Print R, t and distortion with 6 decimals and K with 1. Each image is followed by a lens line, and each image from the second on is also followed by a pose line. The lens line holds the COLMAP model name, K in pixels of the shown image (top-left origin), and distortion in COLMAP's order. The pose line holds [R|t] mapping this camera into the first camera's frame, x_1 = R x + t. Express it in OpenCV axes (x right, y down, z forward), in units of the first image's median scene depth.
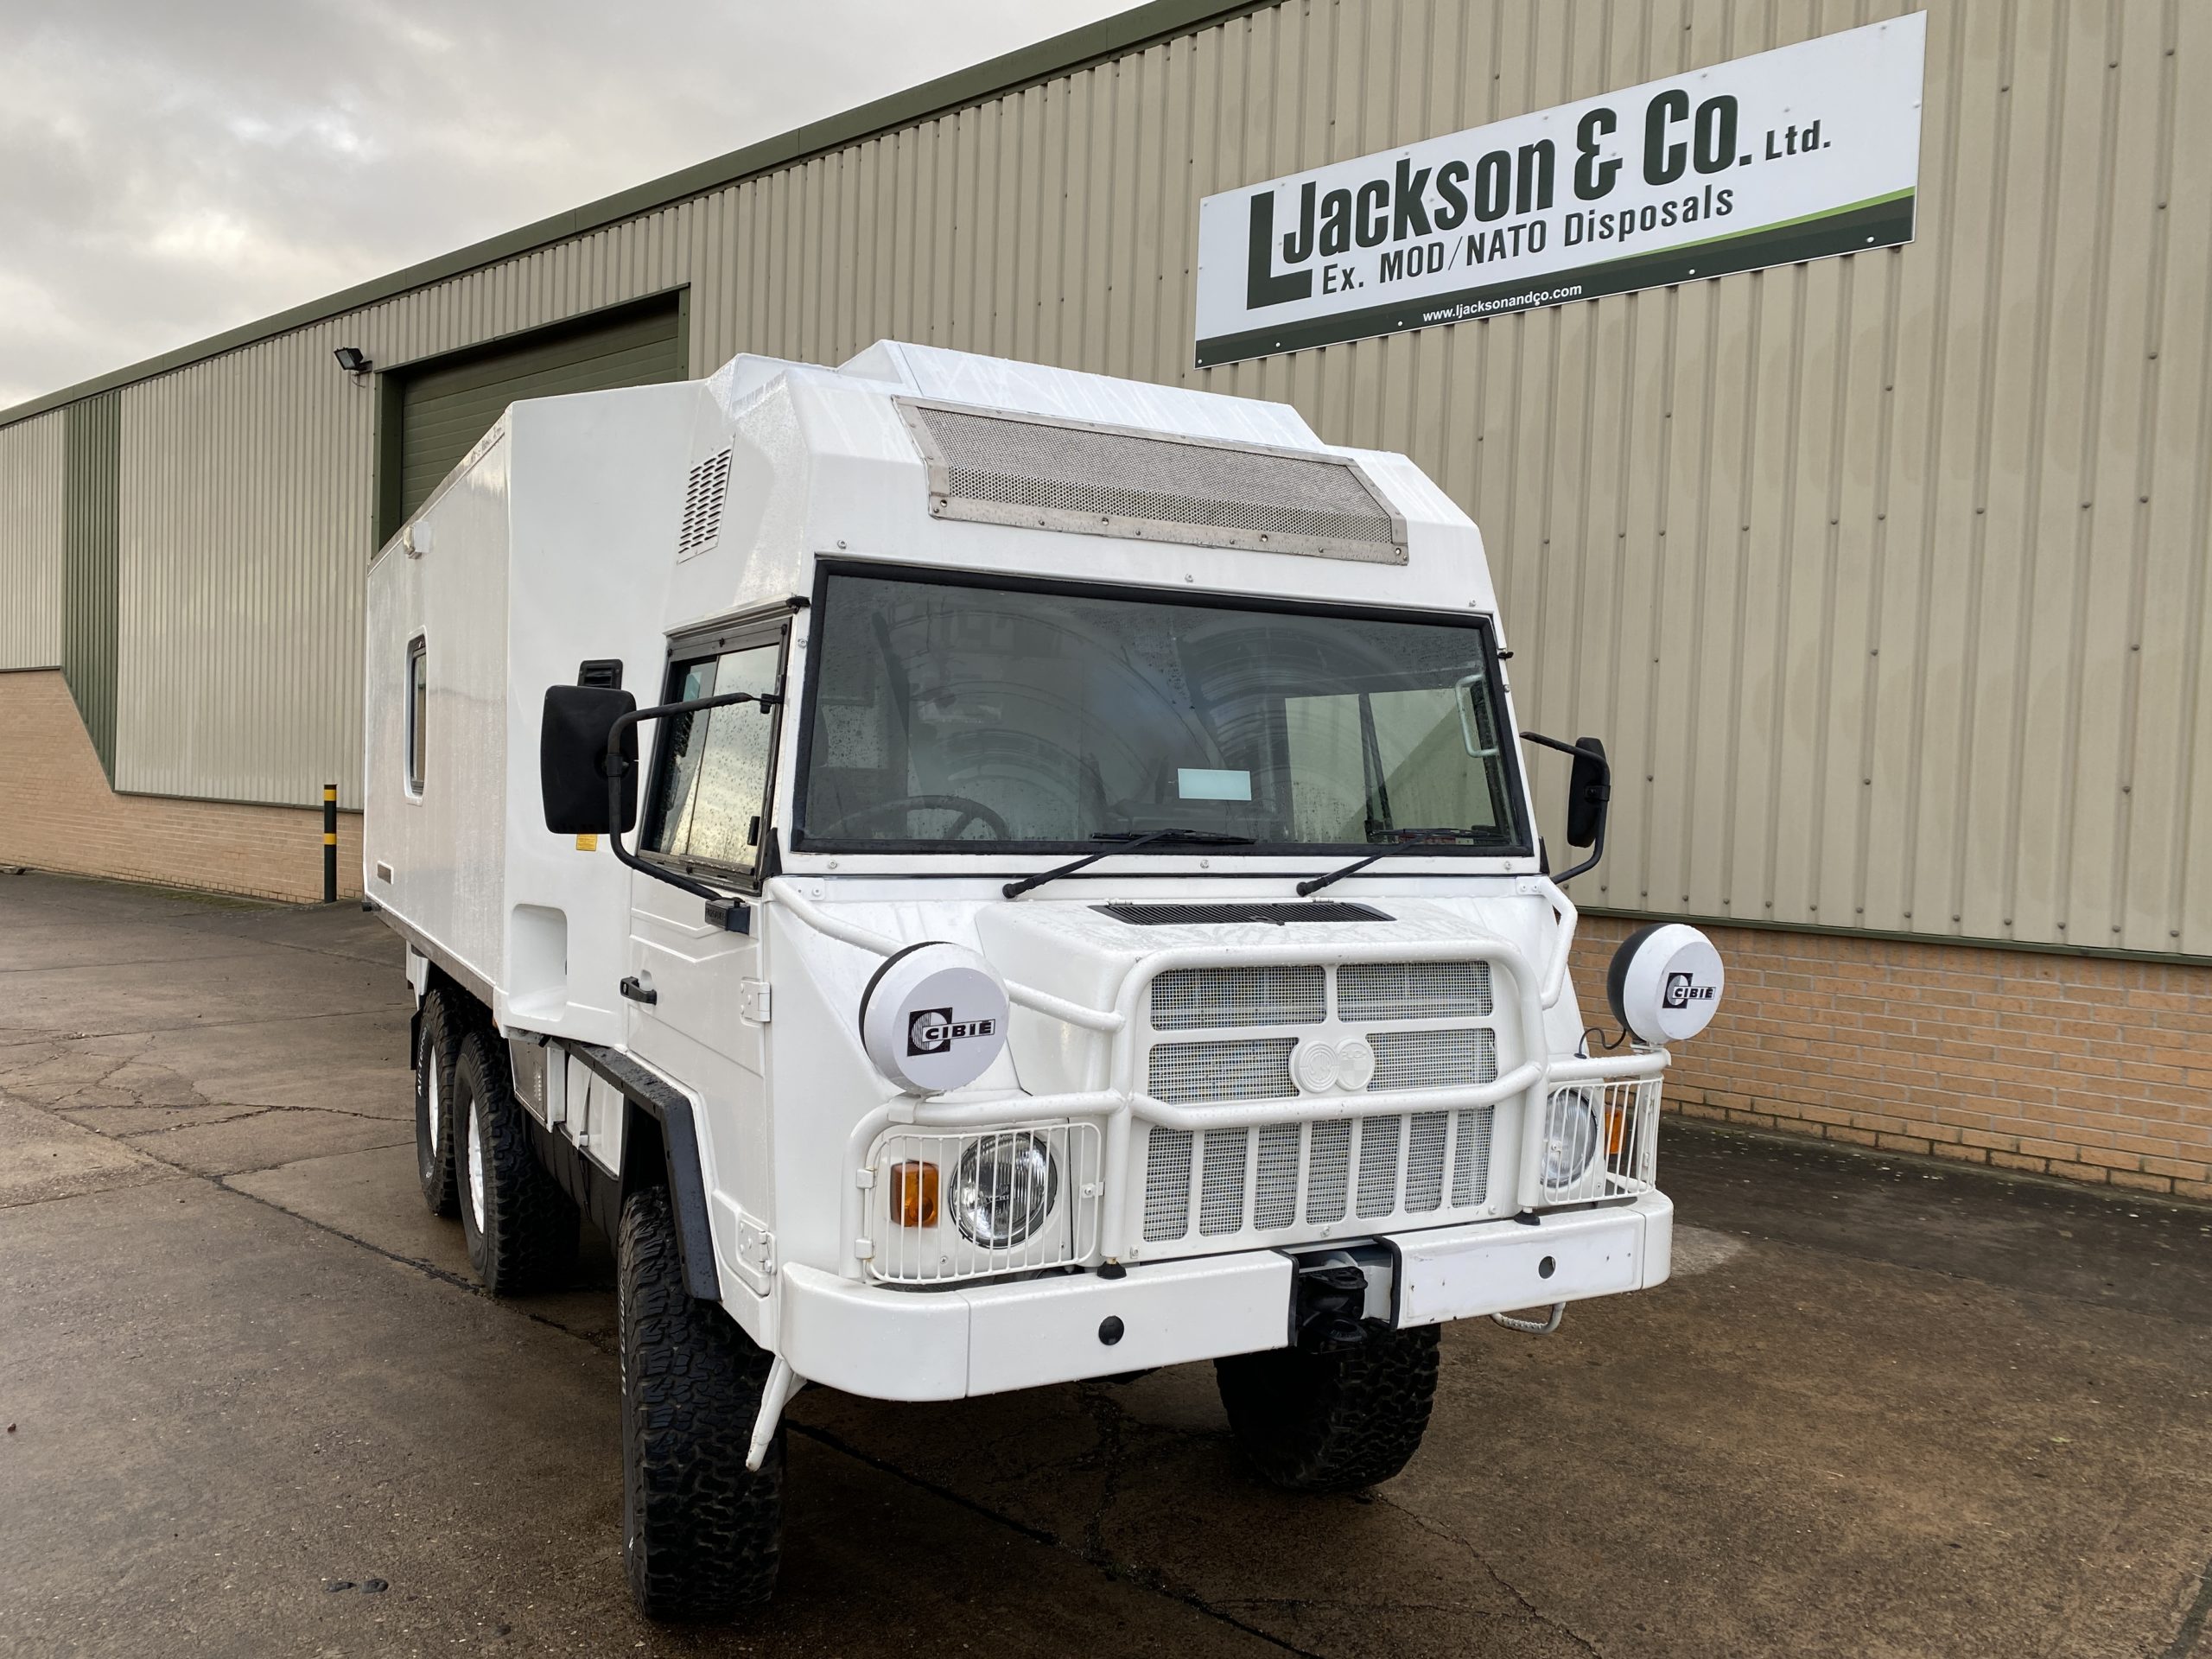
lens RADIAL K [[1688.6, 0, 1080.0], [0, 1688.6, 847.0], [0, 0, 1]] dist [0.026258, -0.021723]
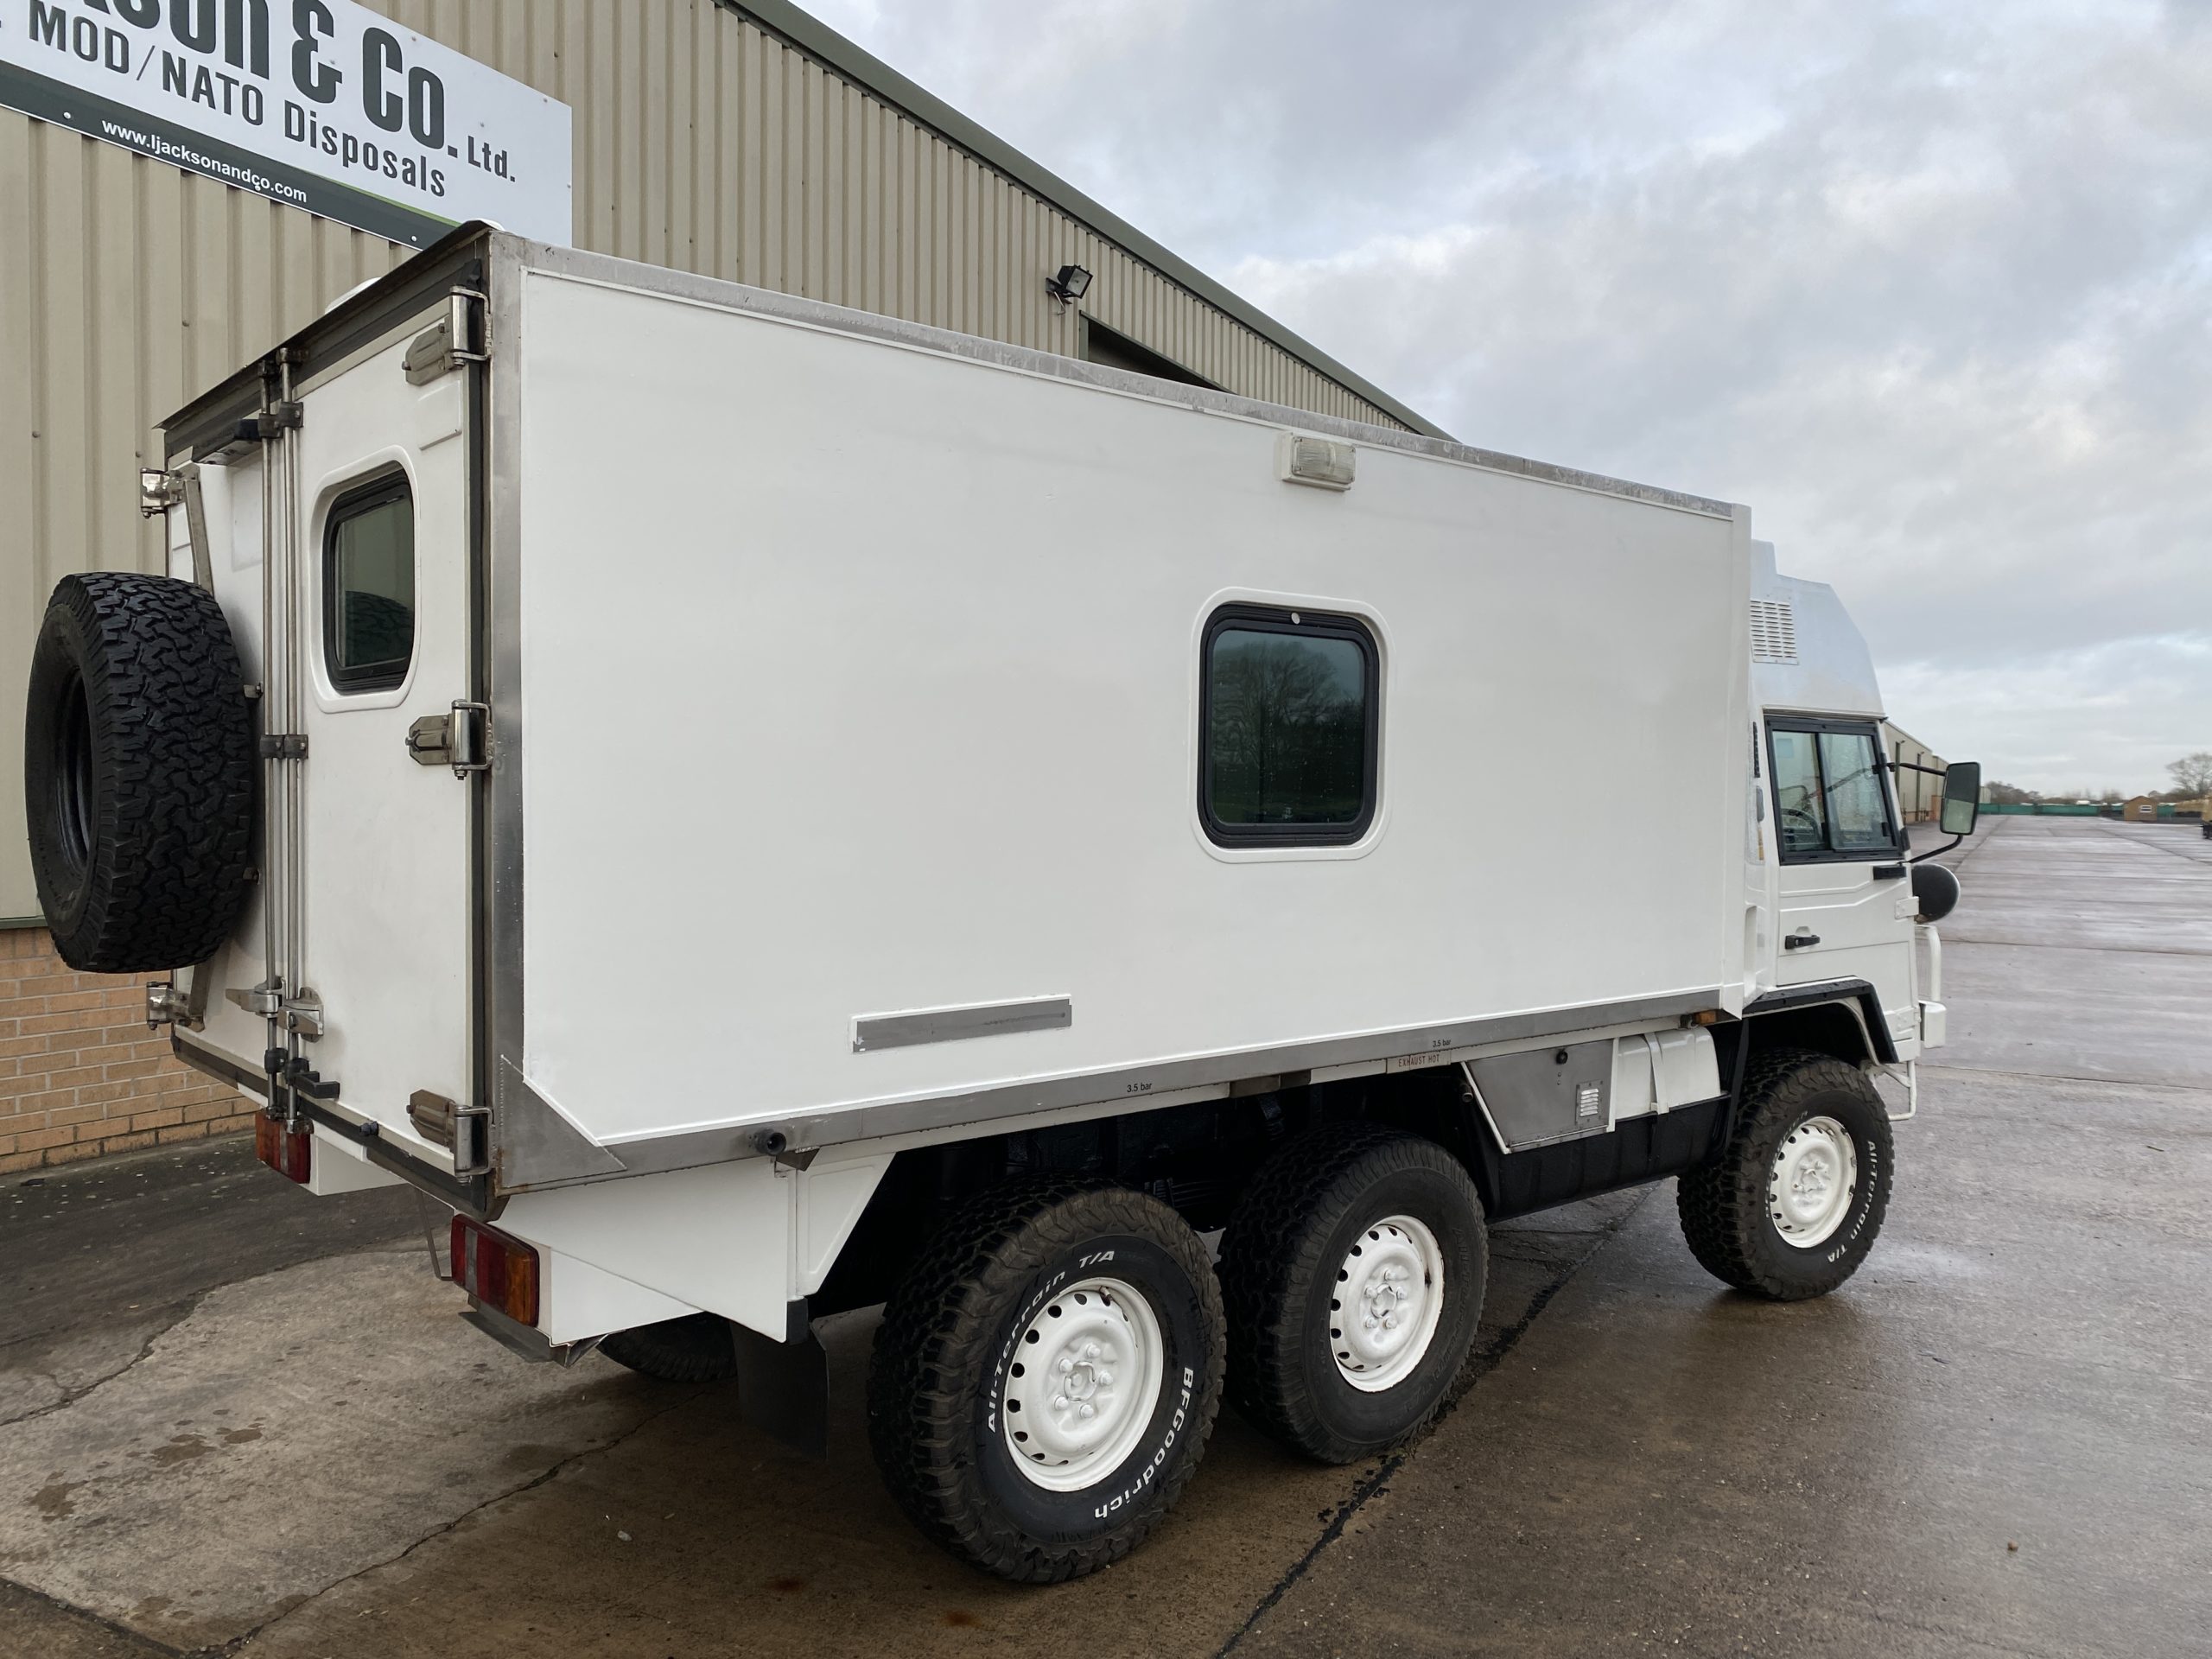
lens RADIAL K [[1688.6, 0, 1097.6], [0, 1688.6, 844.9], [0, 0, 1]] dist [0.026258, -0.021723]
pose [[-0.224567, -0.067592, 0.972112, -0.661171], [0.017186, 0.997162, 0.073304, -0.053083], [-0.974307, 0.033168, -0.222768, 0.799319]]
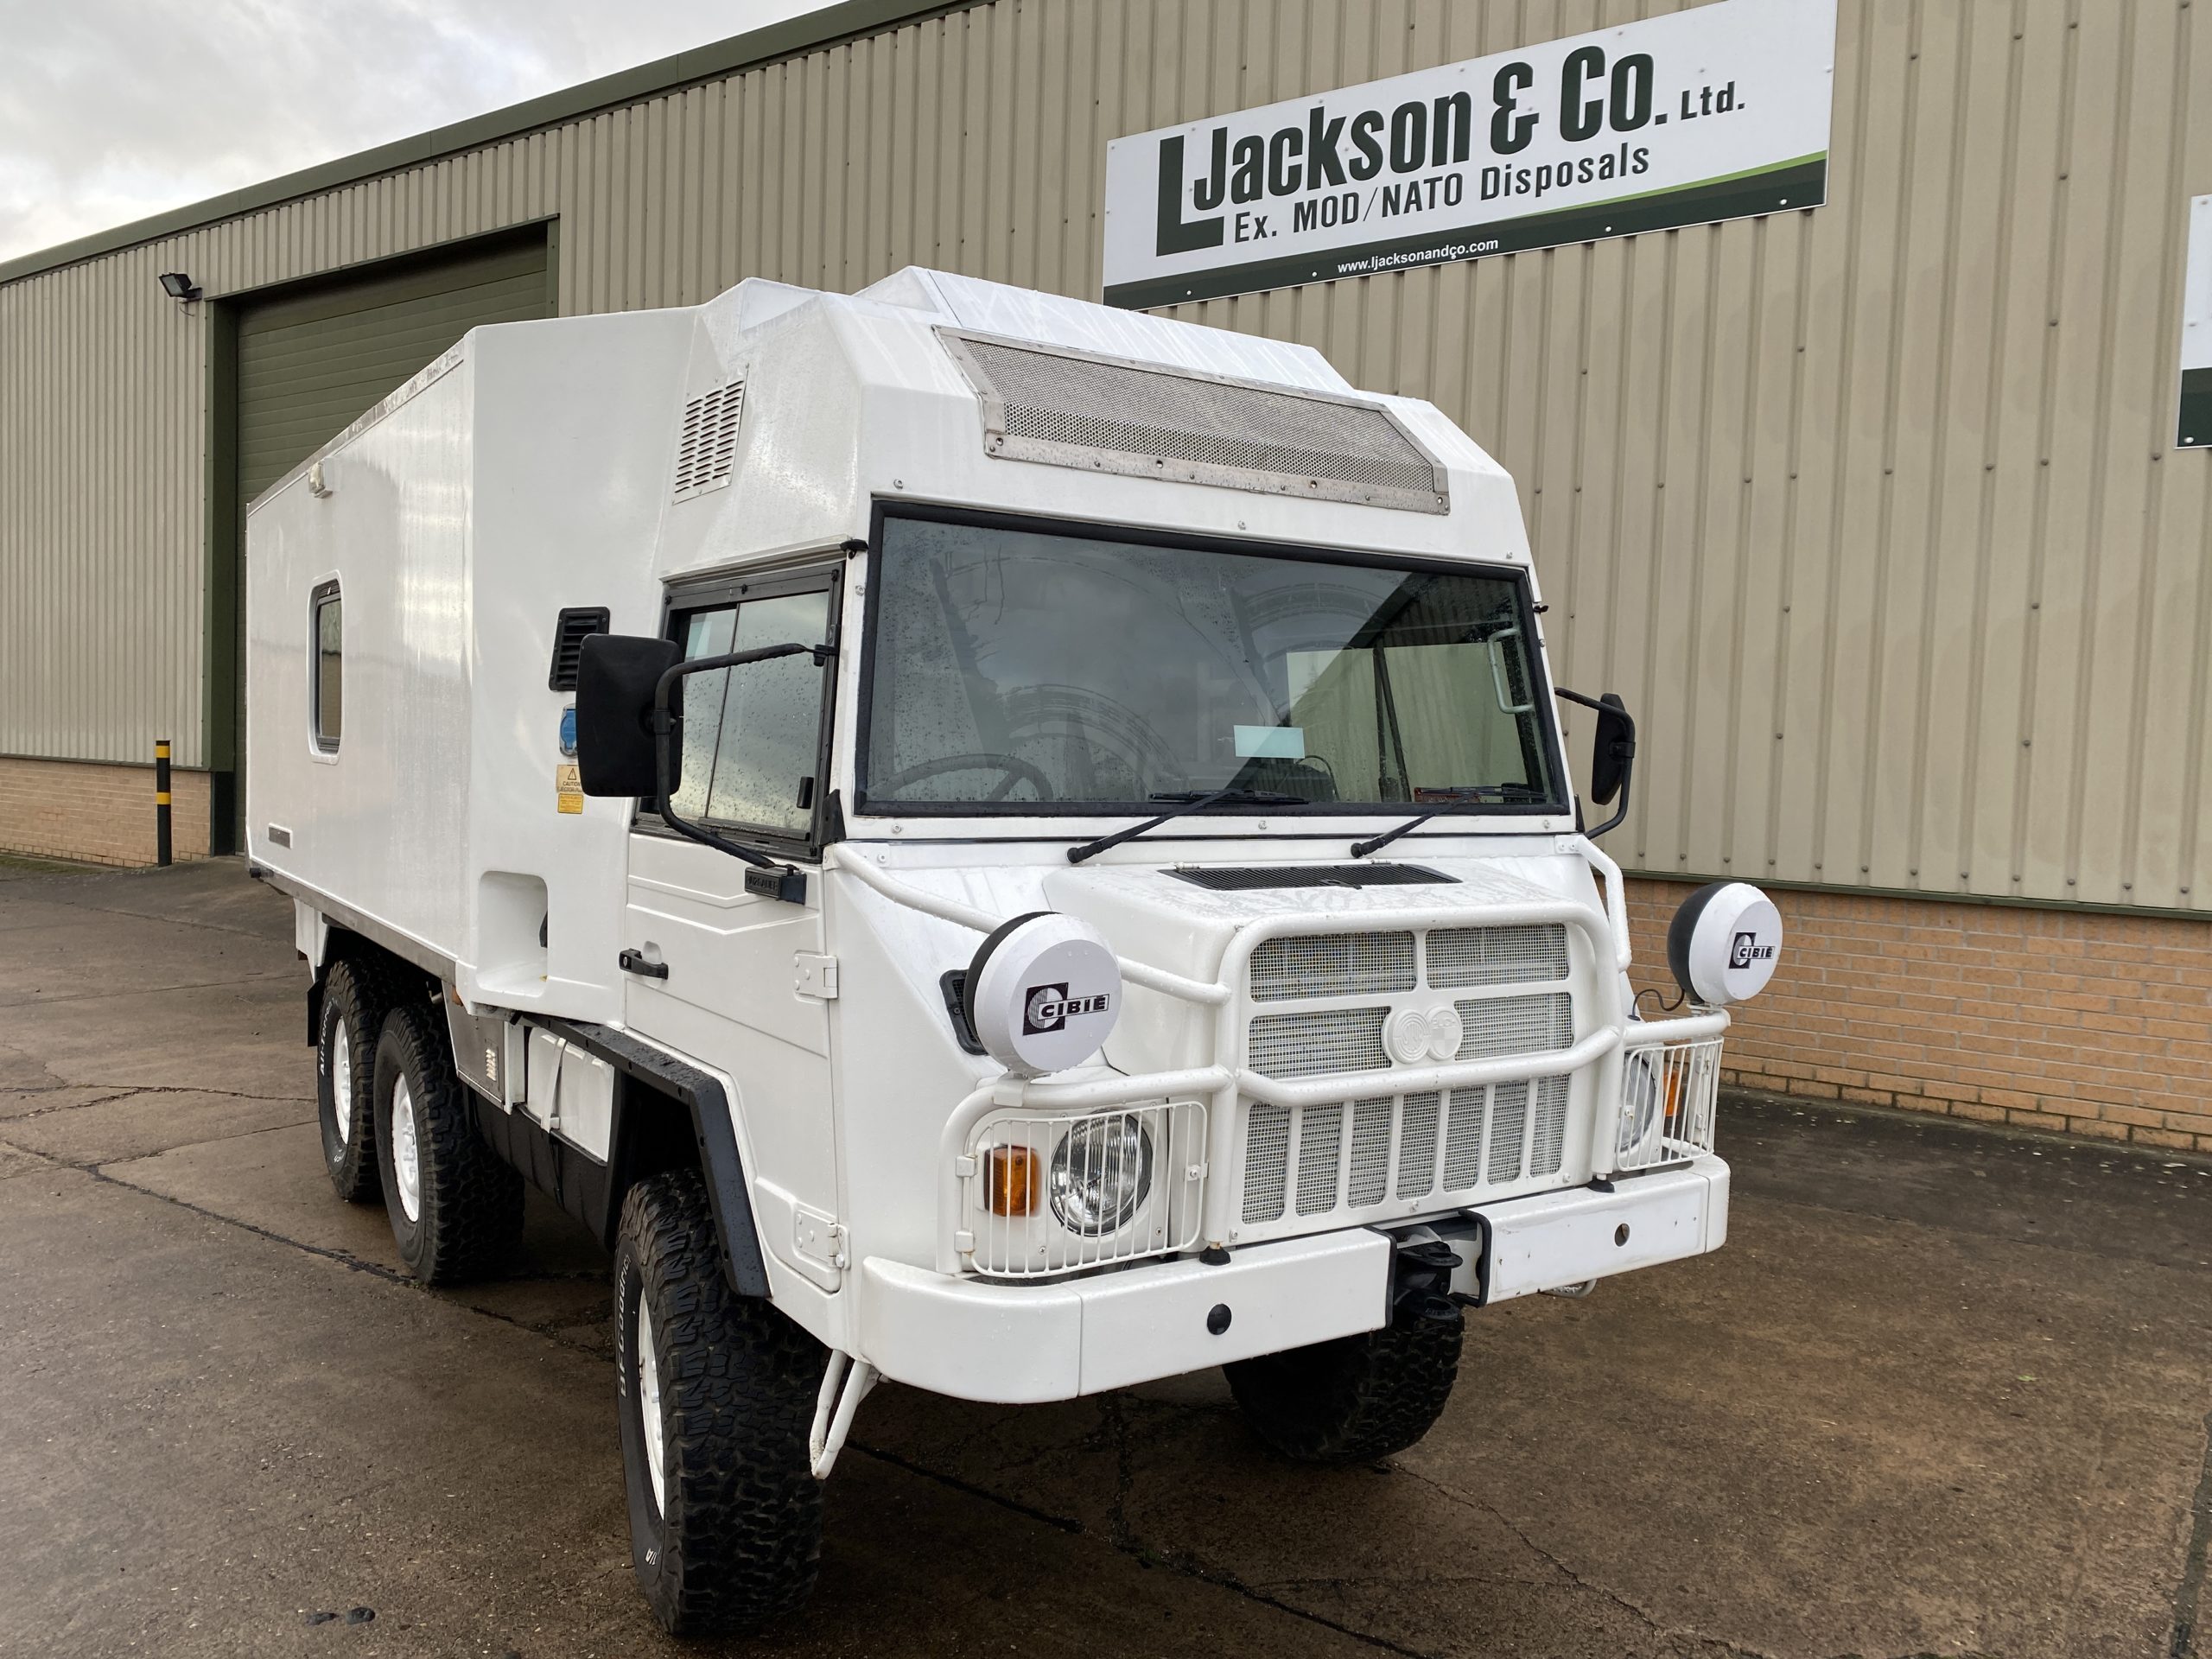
lens RADIAL K [[1688.6, 0, 1094.4], [0, 1688.6, 833.2], [0, 0, 1]] dist [0.026258, -0.021723]
pose [[0.995036, -0.007003, 0.099267, -0.042646], [0.005127, 0.999804, 0.019135, -0.001454], [-0.099381, -0.018531, 0.994877, 0.021126]]
